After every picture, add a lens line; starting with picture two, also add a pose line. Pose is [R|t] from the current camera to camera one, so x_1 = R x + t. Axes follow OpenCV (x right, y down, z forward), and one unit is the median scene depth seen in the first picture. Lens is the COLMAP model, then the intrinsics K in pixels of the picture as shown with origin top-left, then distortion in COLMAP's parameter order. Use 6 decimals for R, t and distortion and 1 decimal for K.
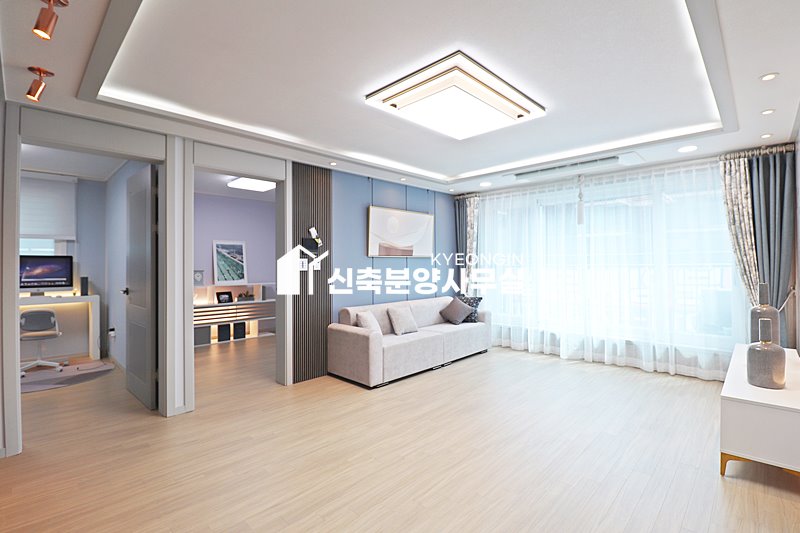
lens RADIAL K [[369.1, 0, 403.3], [0, 369.1, 261.4], [0, 0, 1]] dist [-0.006166, -0.010366]
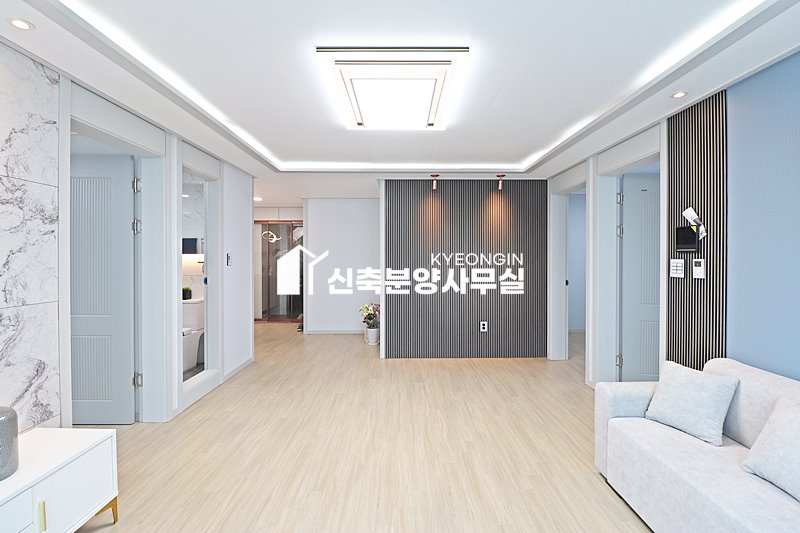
lens RADIAL K [[369.1, 0, 400.9], [0, 369.1, 261.1], [0, 0, 1]] dist [-0.006166, -0.010366]
pose [[-0.717063, 0.016775, -0.696806, 0.664235], [0.010654, 0.999857, 0.013107, -0.022128], [0.696927, 0.001974, -0.717139, 1.403464]]
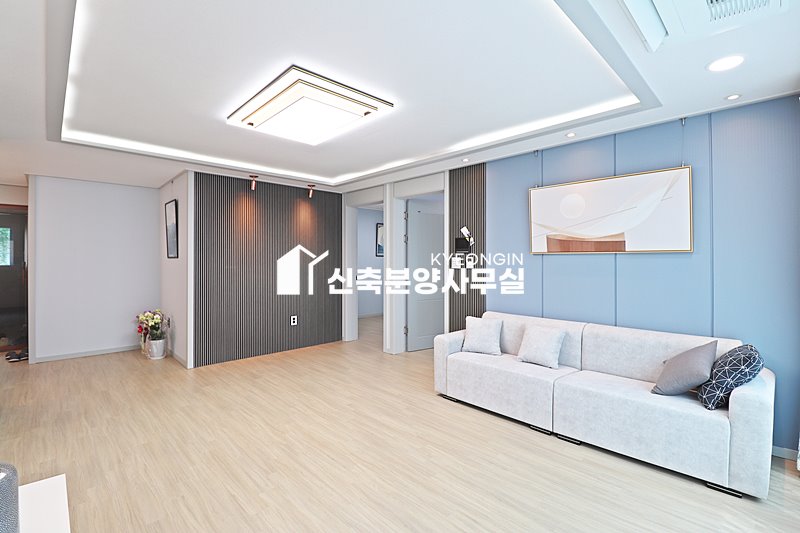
lens RADIAL K [[369.1, 0, 402.7], [0, 369.1, 261.5], [0, 0, 1]] dist [-0.006166, -0.010366]
pose [[-0.033344, 0.012032, -0.999372, 1.006629], [0.005467, 0.999915, 0.011856, -0.011803], [0.999429, -0.005069, -0.033407, 1.097490]]
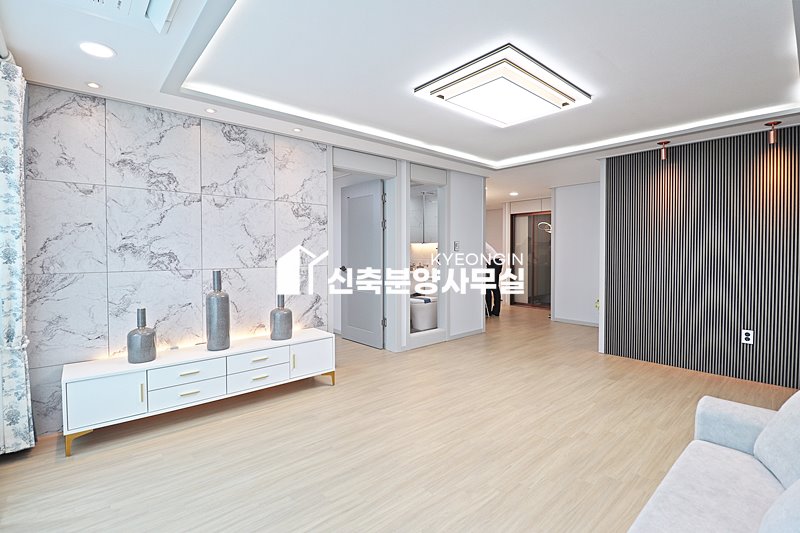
lens RADIAL K [[369.1, 0, 399.7], [0, 369.1, 262.5], [0, 0, 1]] dist [-0.006166, -0.010366]
pose [[-0.995677, 0.007169, 0.092605, 0.298958], [0.009451, 0.999662, 0.024225, 0.011896], [-0.092400, 0.024995, -0.995408, 1.727350]]
